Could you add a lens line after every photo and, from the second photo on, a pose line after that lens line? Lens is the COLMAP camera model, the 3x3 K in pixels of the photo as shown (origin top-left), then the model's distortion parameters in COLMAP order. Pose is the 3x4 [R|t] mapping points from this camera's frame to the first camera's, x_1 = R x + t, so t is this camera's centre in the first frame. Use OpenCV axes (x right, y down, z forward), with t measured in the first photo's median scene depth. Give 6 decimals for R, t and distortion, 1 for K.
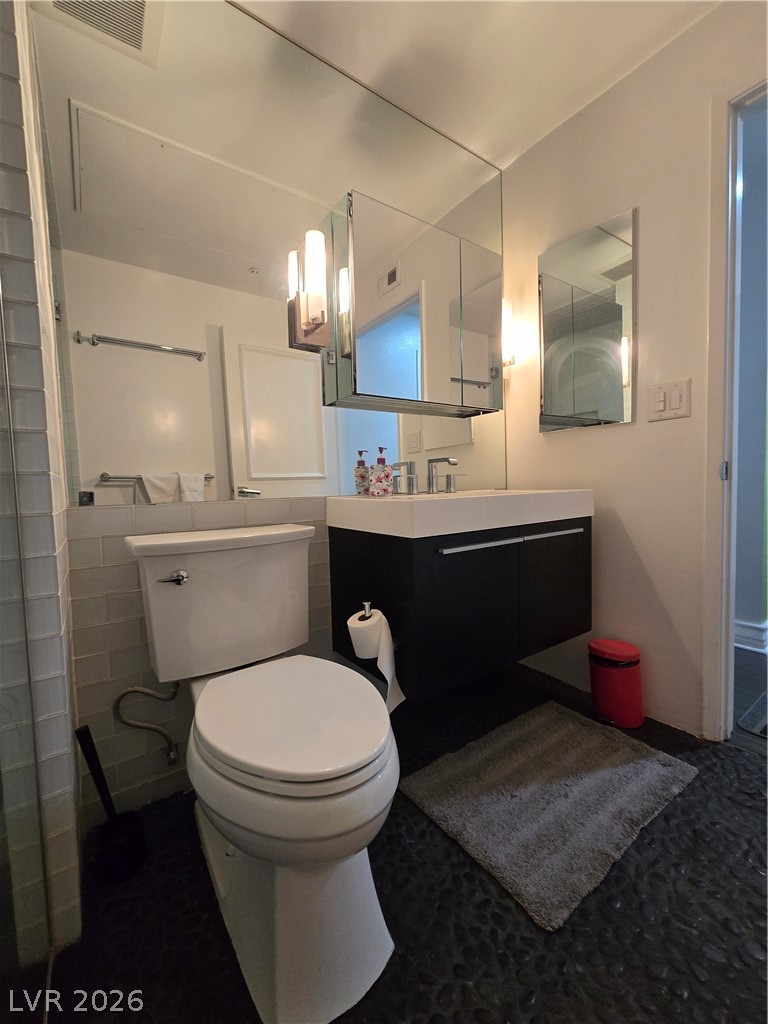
lens RADIAL K [[415.4, 0, 378.5], [0, 415.4, 508.1], [0, 0, 1]] dist [0.006115, -0.004193]
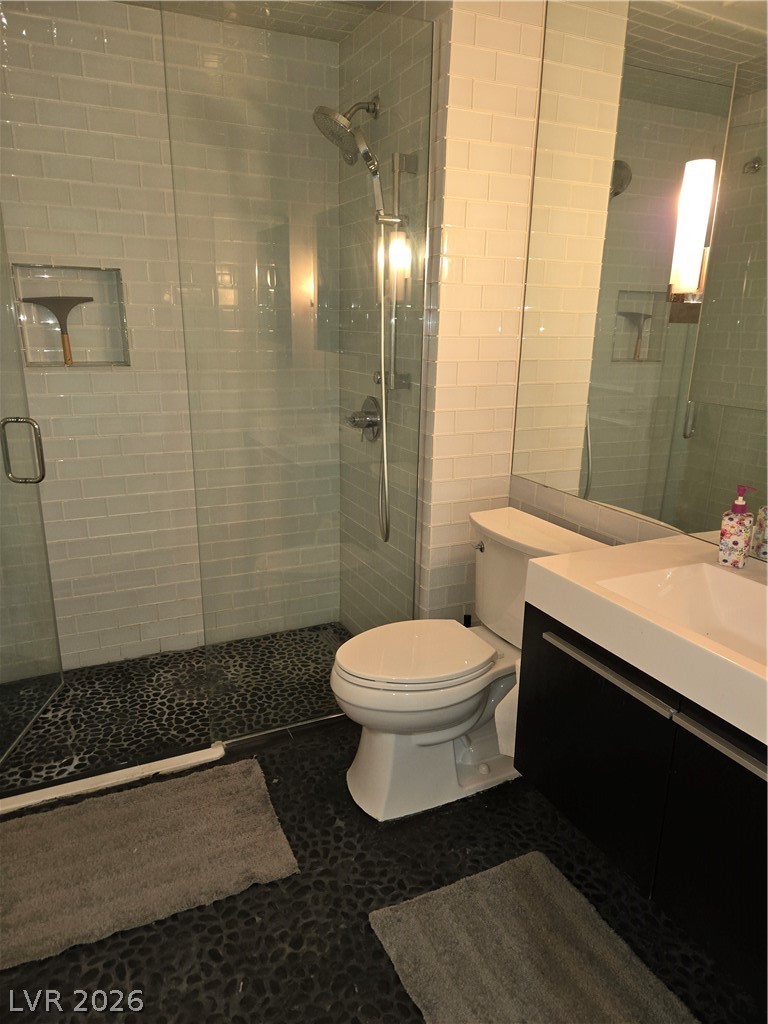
lens RADIAL K [[683.4, 0, 384.7], [0, 683.4, 524.8], [0, 0, 1]] dist [0.080041, -0.064721]
pose [[-0.167720, 0.303451, -0.937970, 1.142688], [-0.057050, 0.946865, 0.316530, -0.409489], [0.984183, 0.106599, -0.141496, 0.707797]]
